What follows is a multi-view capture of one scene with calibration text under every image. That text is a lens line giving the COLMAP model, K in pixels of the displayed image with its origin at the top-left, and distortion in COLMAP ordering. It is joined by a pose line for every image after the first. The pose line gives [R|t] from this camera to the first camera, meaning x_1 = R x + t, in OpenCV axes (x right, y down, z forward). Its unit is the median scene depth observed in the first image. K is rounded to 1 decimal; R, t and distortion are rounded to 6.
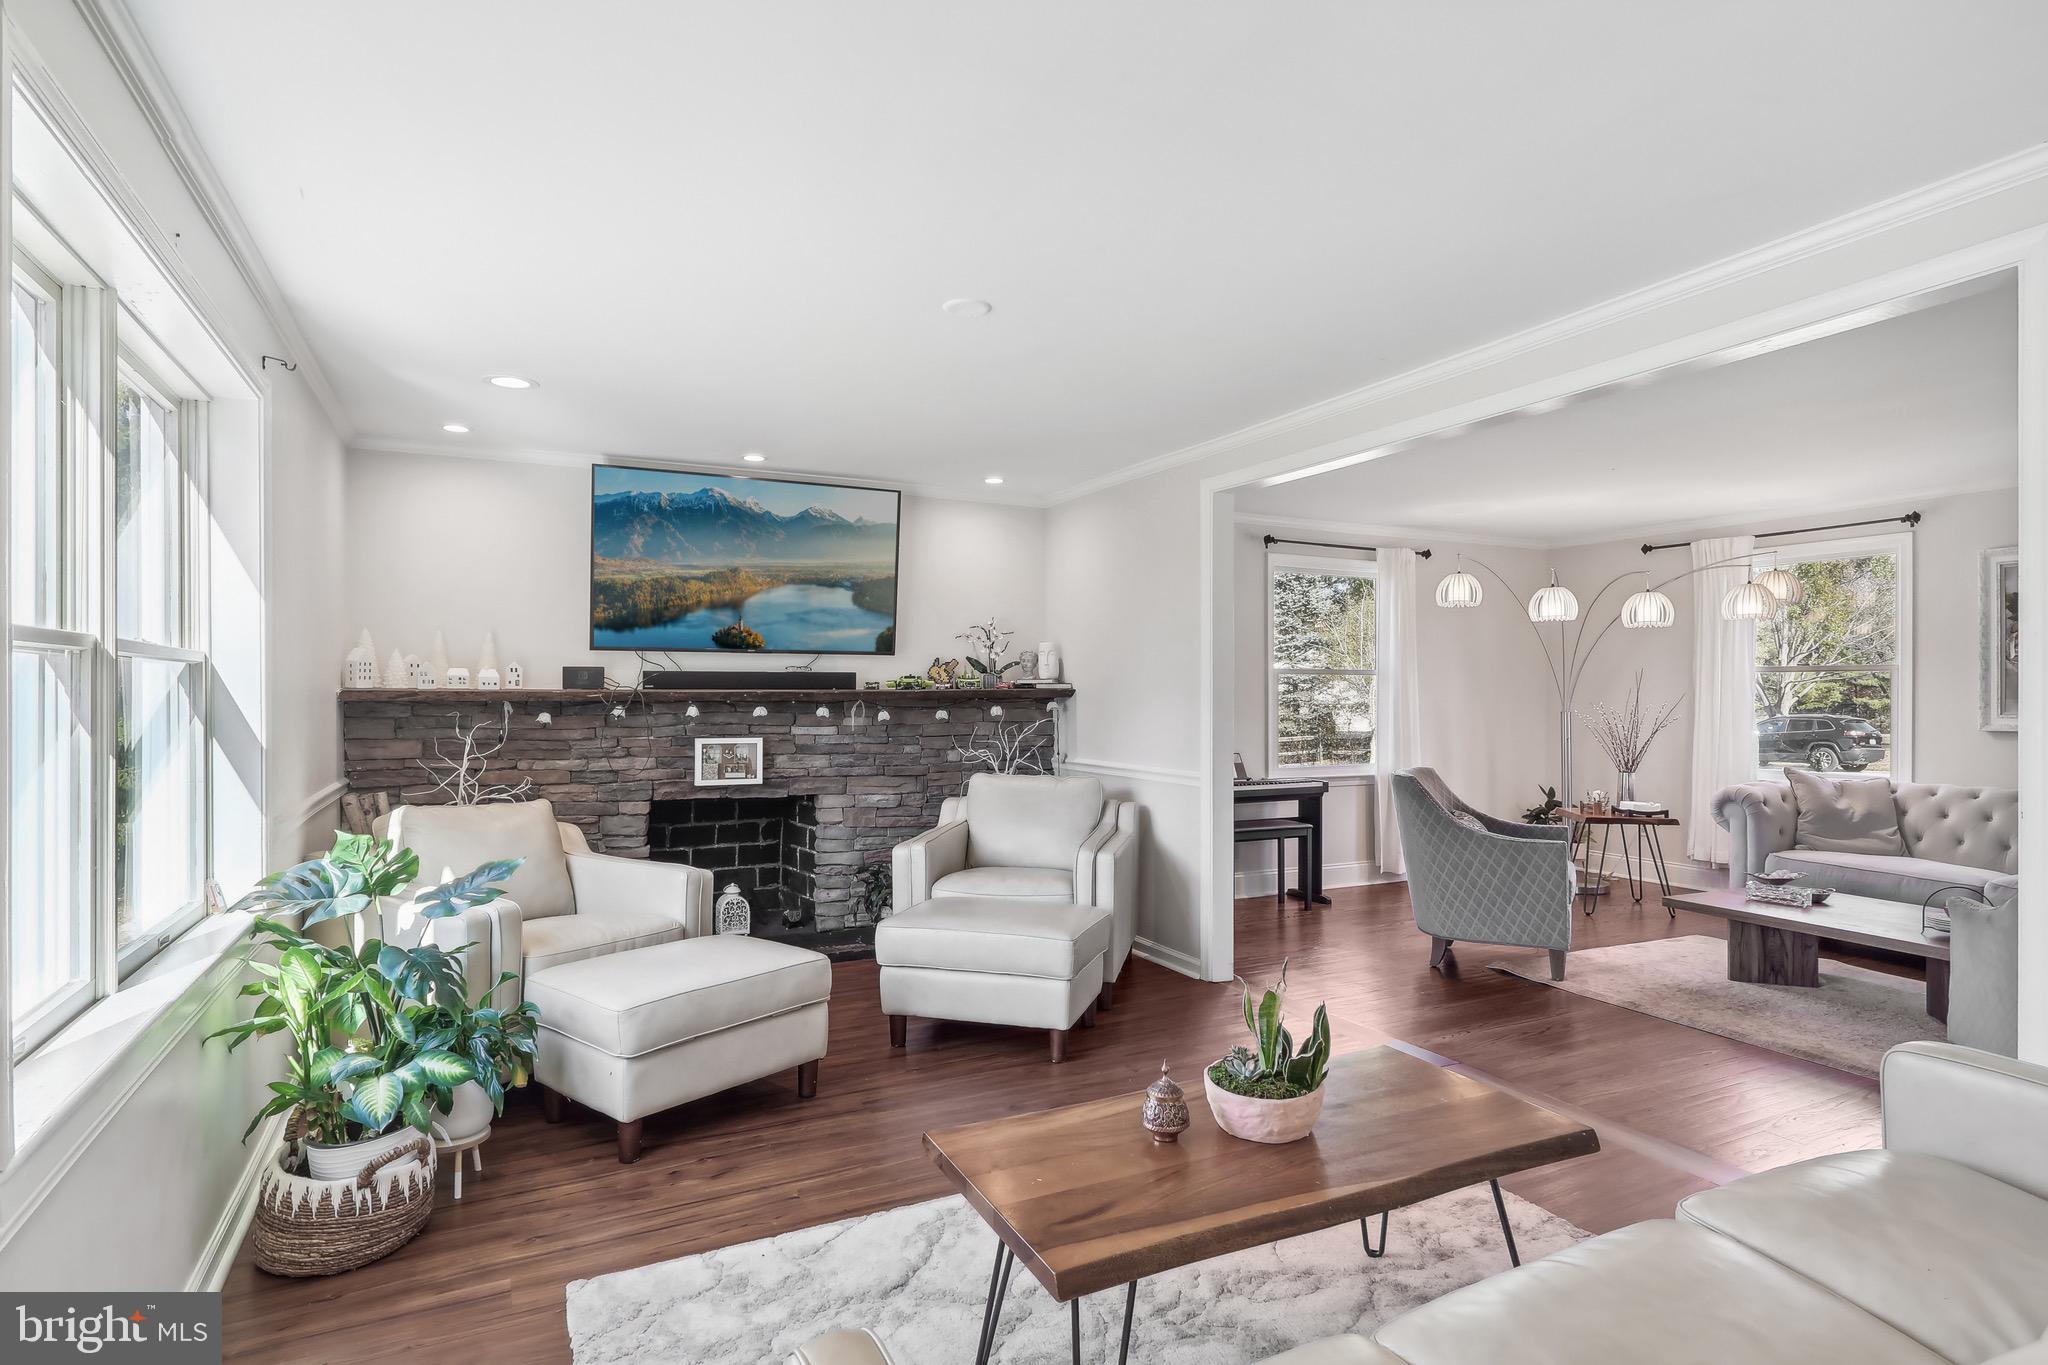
lens RADIAL K [[1069.1, 0, 1007.2], [0, 1069.1, 689.7], [0, 0, 1]] dist [0.001531, 0.000124]
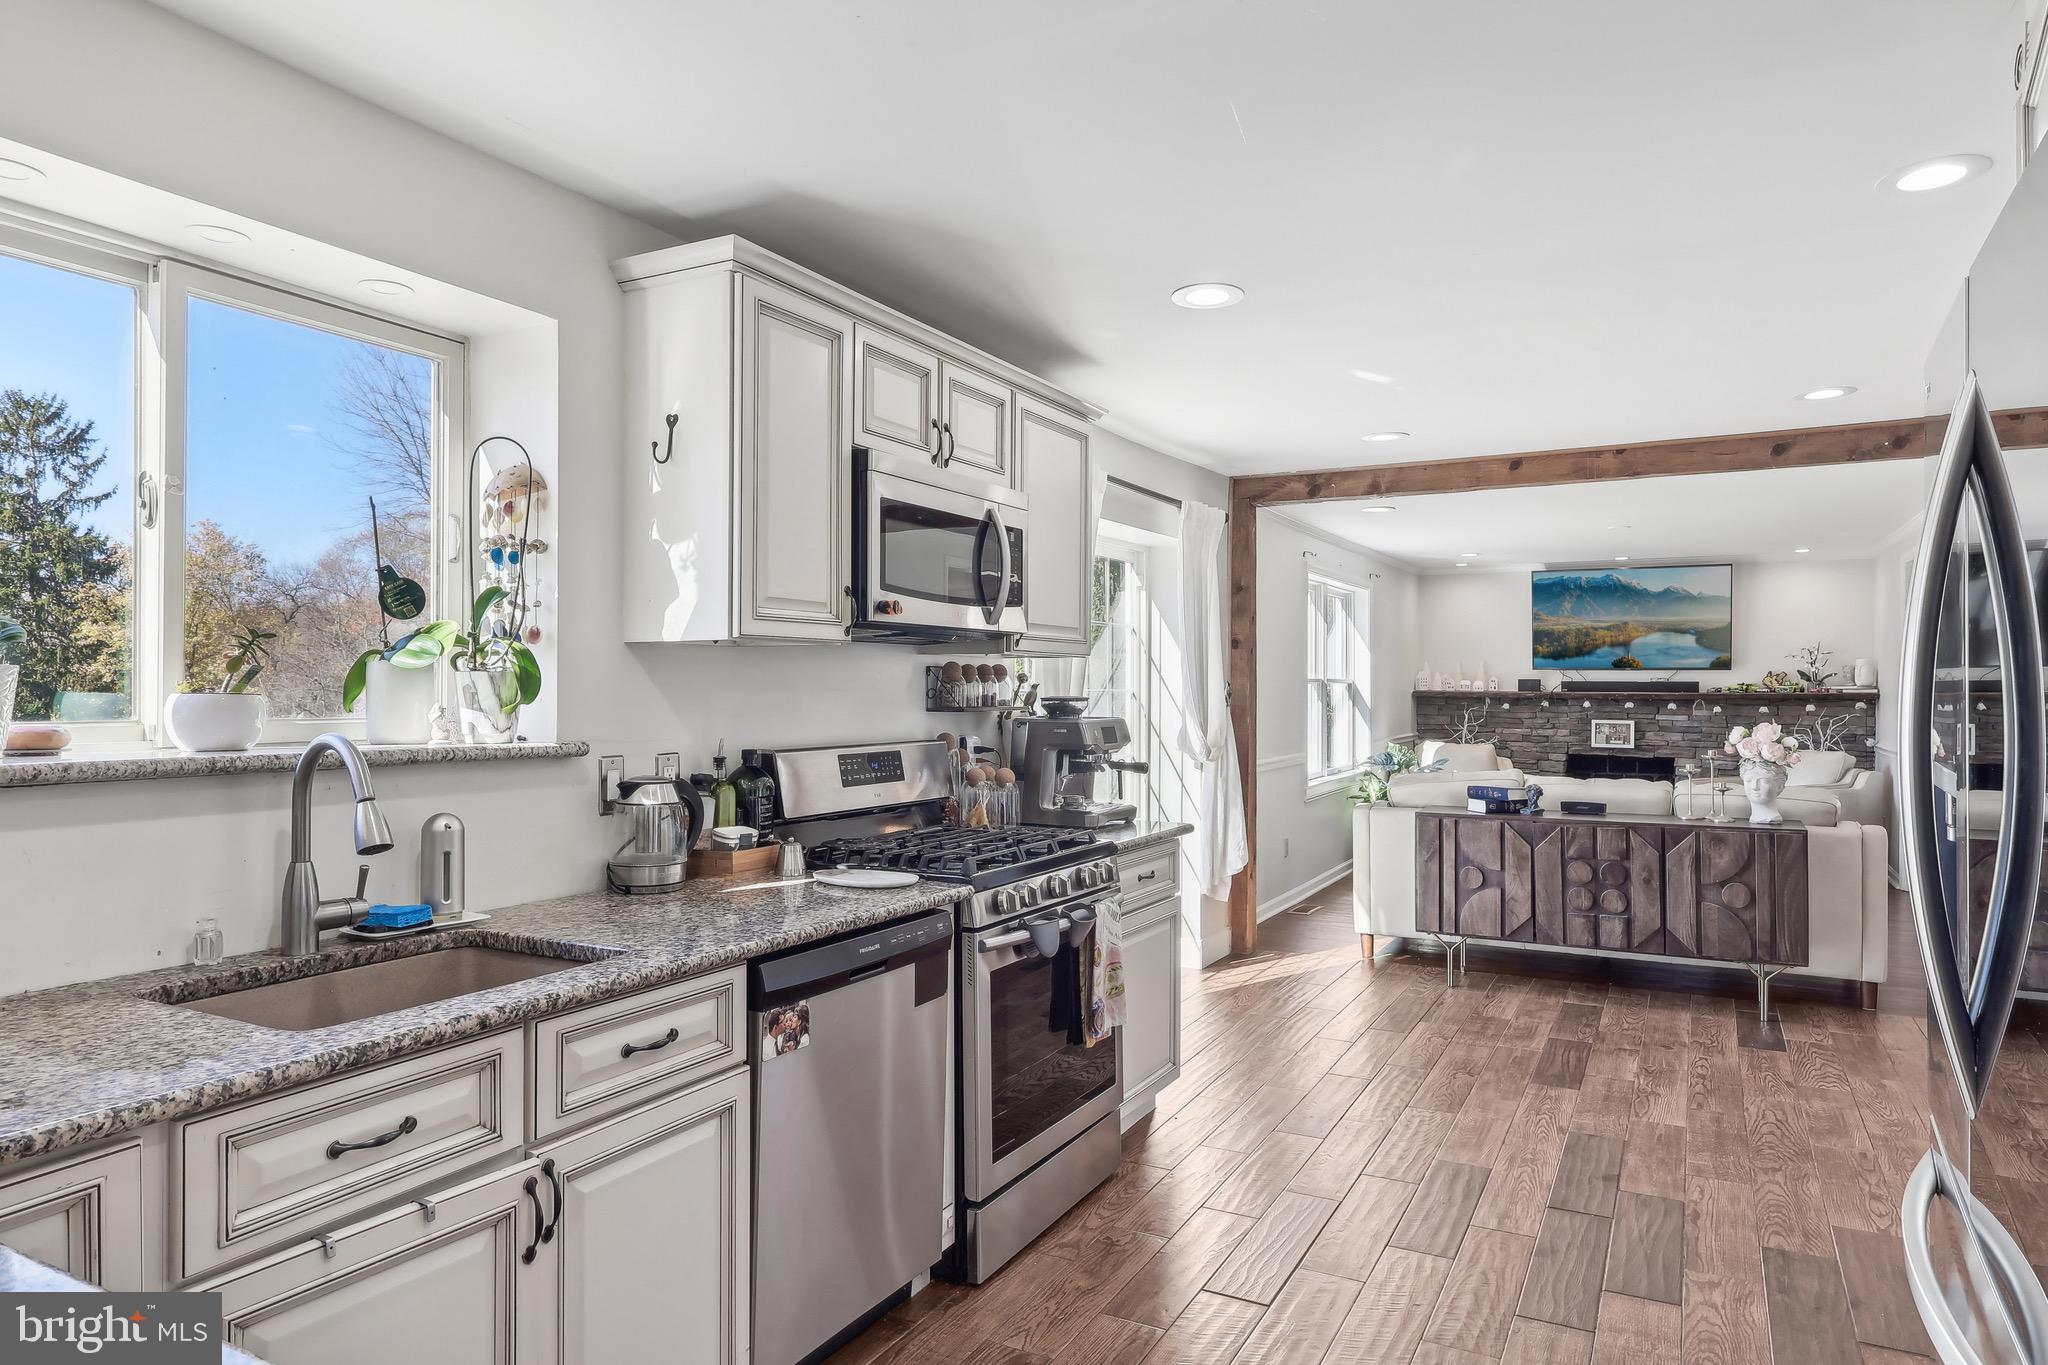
lens RADIAL K [[1237.6, 0, 1040.2], [0, 1237.6, 685.3], [0, 0, 1]] dist [0.013252, -0.000500]
pose [[0.589040, 0.003339, -0.808097, 0.834410], [-0.002777, 0.999994, 0.002108, -0.012868], [0.808099, 0.001002, 0.589046, -0.946632]]
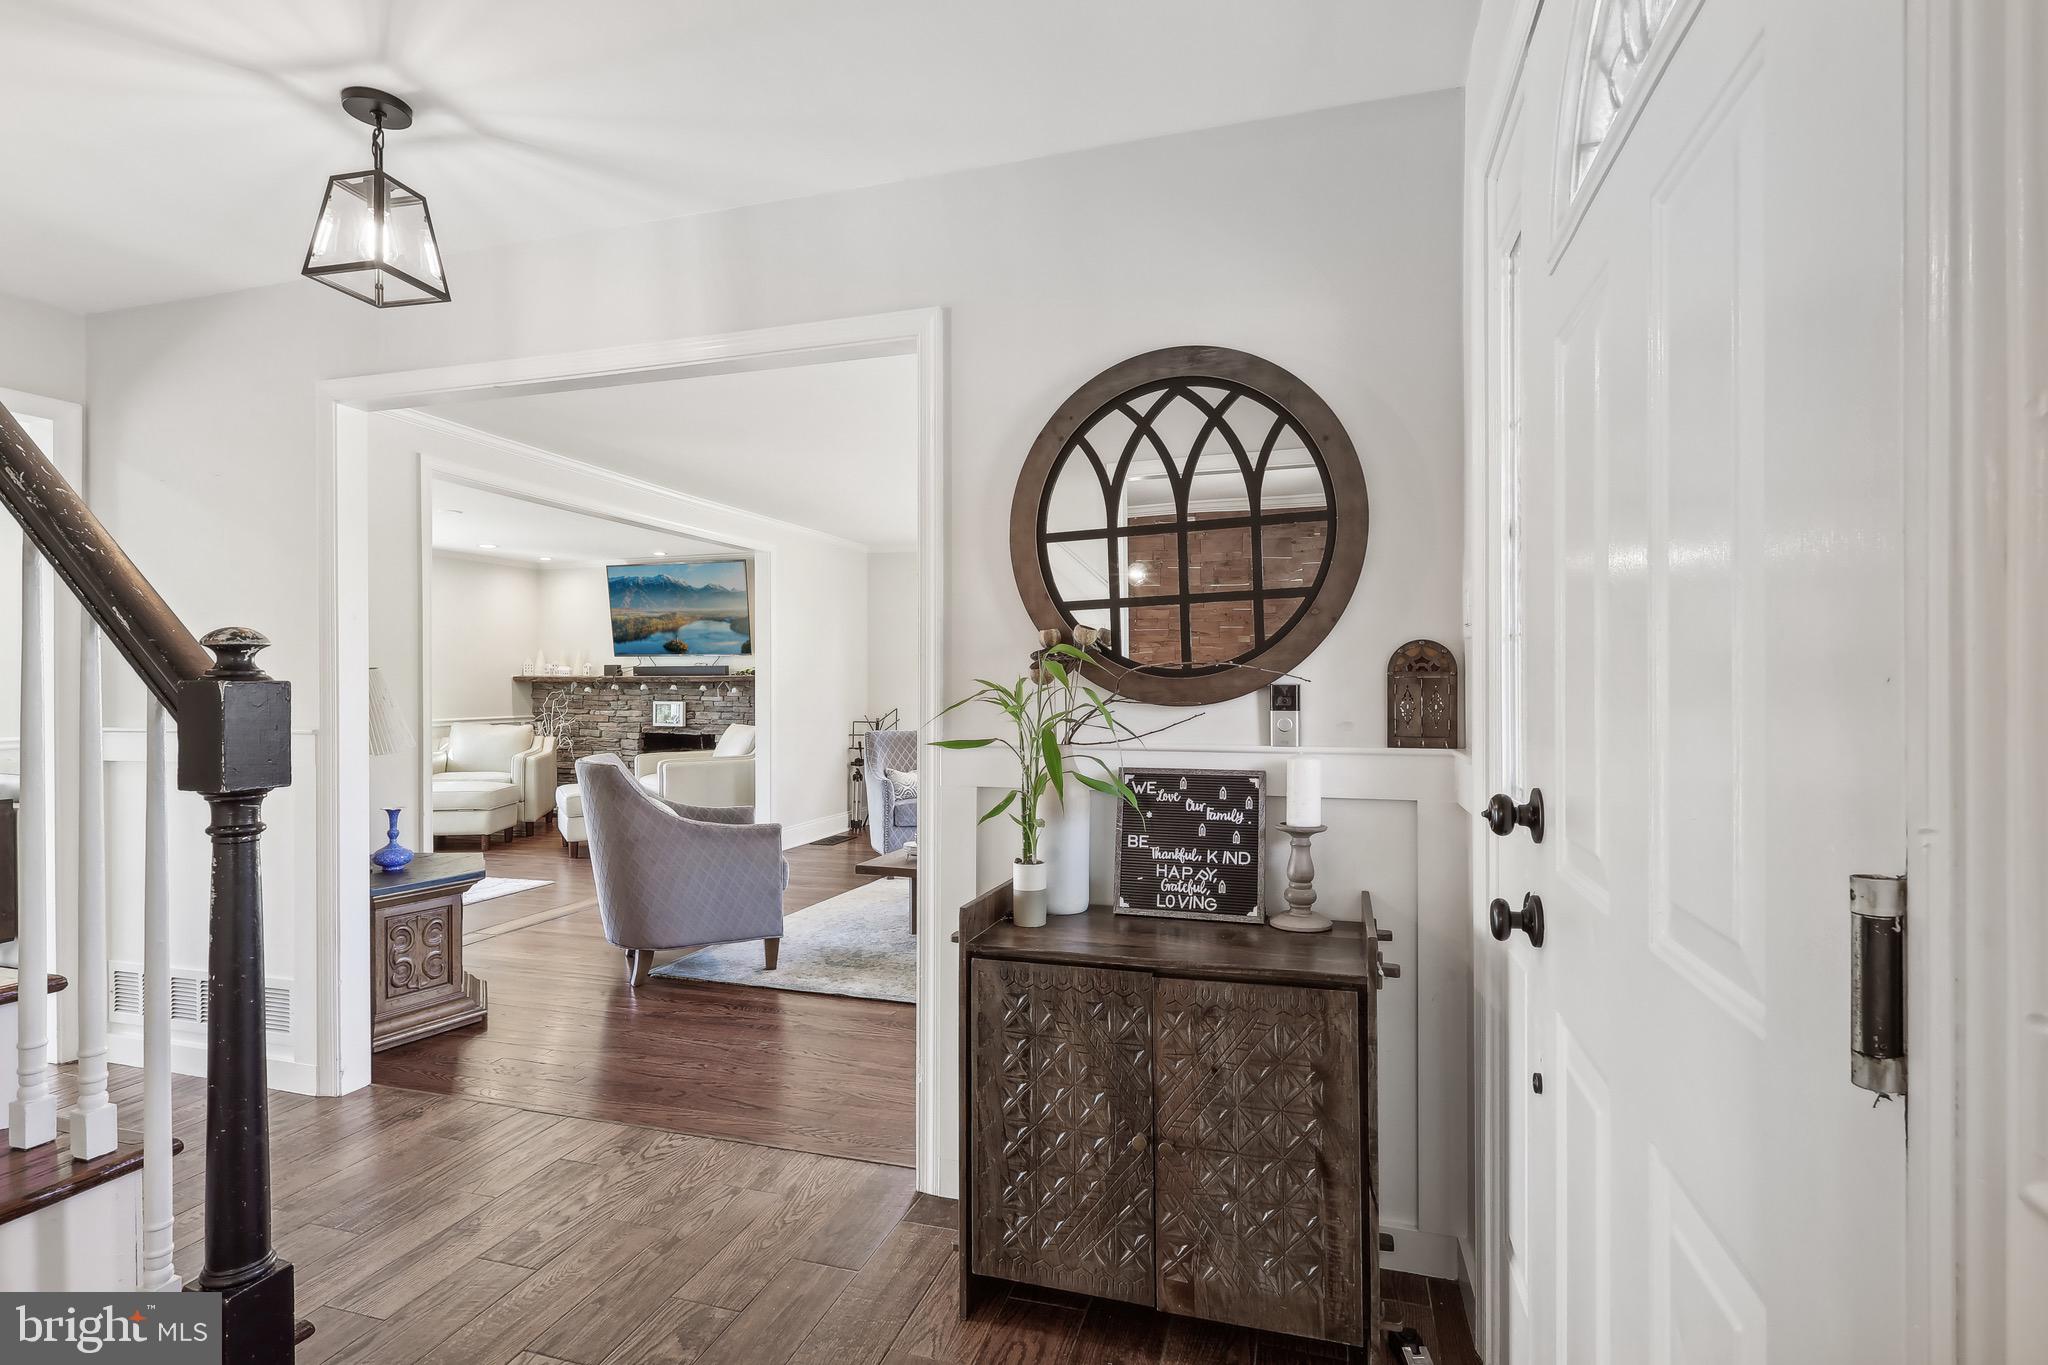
lens RADIAL K [[981.6, 0, 1033.5], [0, 981.6, 685.2], [0, 0, 1]] dist [0.000248, 0.000313]
pose [[0.734646, -0.000680, -0.678451, 1.438401], [0.002795, 0.999994, 0.002024, 0.015072], [0.678445, -0.003383, 0.734643, 0.167434]]
